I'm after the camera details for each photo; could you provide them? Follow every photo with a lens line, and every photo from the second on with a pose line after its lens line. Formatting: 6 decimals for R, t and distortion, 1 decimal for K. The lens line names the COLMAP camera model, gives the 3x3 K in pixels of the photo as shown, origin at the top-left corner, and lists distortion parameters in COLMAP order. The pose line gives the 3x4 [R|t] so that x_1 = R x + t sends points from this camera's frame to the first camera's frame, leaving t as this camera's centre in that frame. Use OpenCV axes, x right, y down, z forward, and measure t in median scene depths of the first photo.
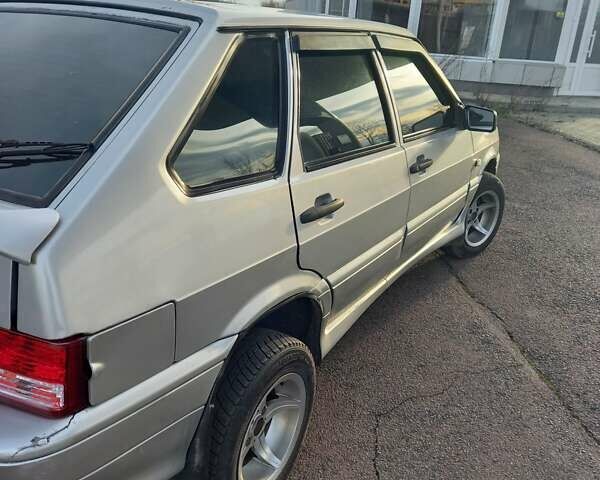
lens RADIAL K [[586.8, 0, 300.0], [0, 586.8, 240.0], [0, 0, 1]] dist [0.056448, -0.013875]
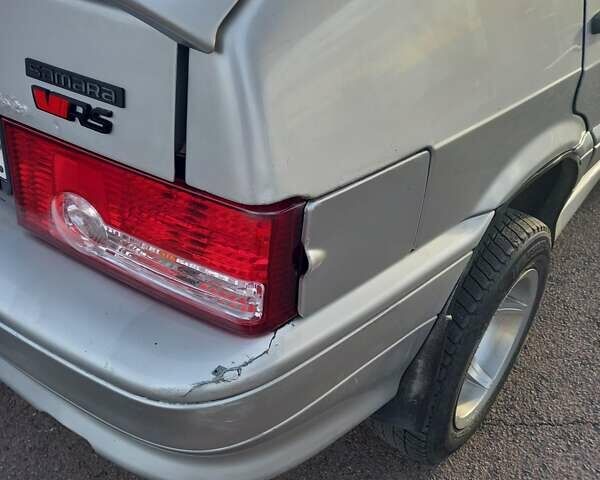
lens RADIAL K [[586.8, 0, 300.0], [0, 586.8, 240.0], [0, 0, 1]] dist [0.056448, -0.013875]
pose [[0.985777, 0.064383, -0.155237, -0.215511], [-0.029096, 0.975141, 0.219667, 0.061026], [0.165521, -0.212026, 0.963145, 0.366879]]
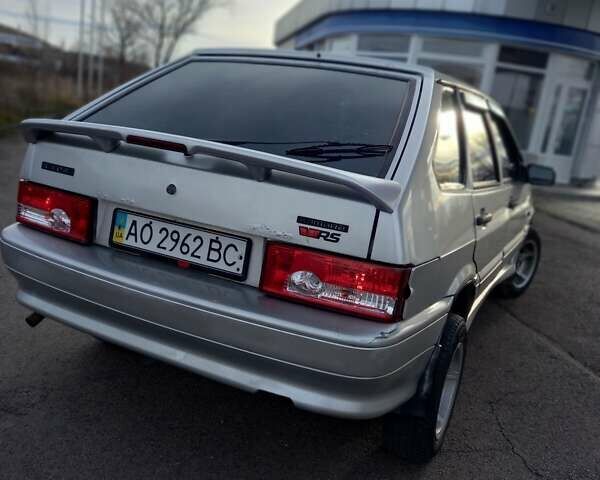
lens RADIAL K [[586.8, 0, 300.0], [0, 586.8, 240.0], [0, 0, 1]] dist [0.056448, -0.013875]
pose [[0.996444, 0.046863, 0.070018, -0.574844], [-0.037284, 0.990502, -0.132346, 0.231908], [-0.075555, 0.129265, 0.988727, -0.341785]]
